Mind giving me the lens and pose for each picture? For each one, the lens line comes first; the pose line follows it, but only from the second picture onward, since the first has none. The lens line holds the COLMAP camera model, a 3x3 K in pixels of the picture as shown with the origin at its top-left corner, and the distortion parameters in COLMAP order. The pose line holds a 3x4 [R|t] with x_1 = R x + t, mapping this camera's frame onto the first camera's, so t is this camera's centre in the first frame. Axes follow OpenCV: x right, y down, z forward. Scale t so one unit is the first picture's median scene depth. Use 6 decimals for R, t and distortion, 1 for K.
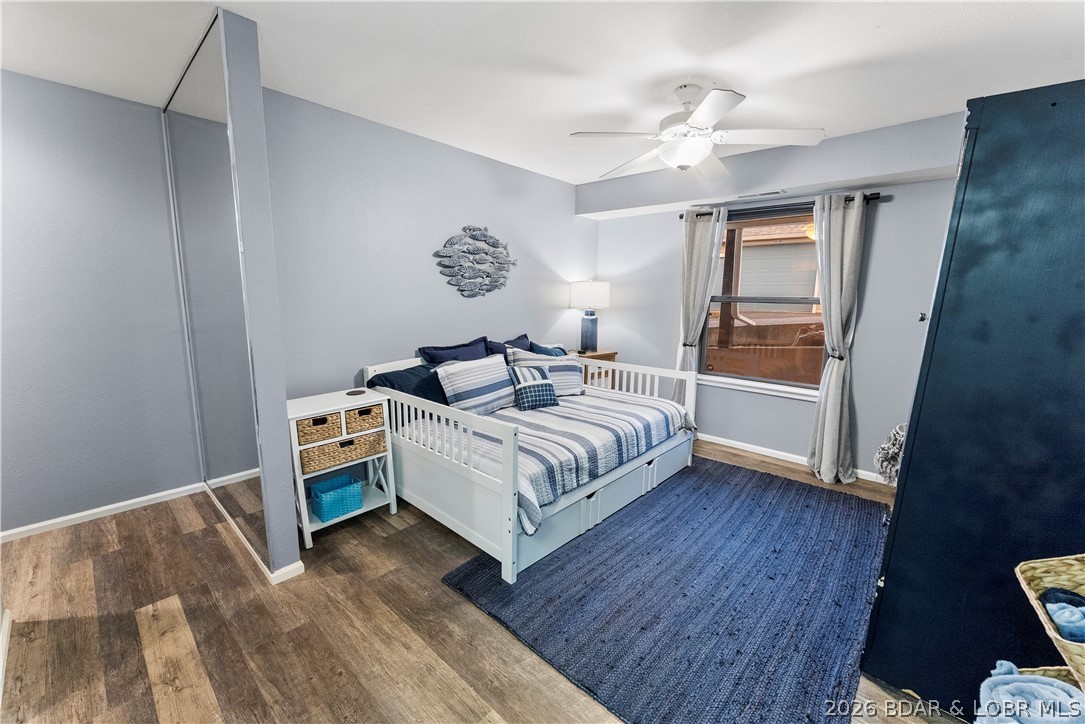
lens RADIAL K [[431.8, 0, 542.9], [0, 431.8, 364.5], [0, 0, 1]] dist [-0.000168, -0.000146]
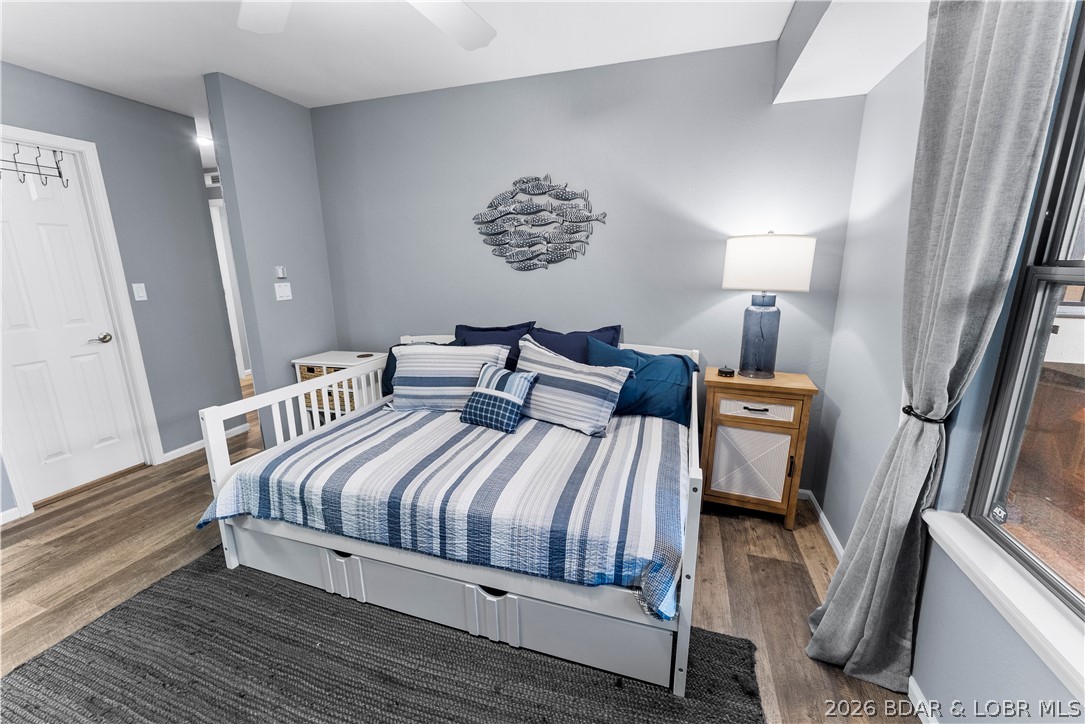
lens RADIAL K [[431.8, 0, 542.9], [0, 431.8, 364.5], [0, 0, 1]] dist [-0.000168, -0.000146]
pose [[0.412264, 0.190766, -0.890869, 0.623470], [-0.133596, 0.979921, 0.148011, -0.114511], [0.901216, 0.057997, 0.429472, 0.740046]]
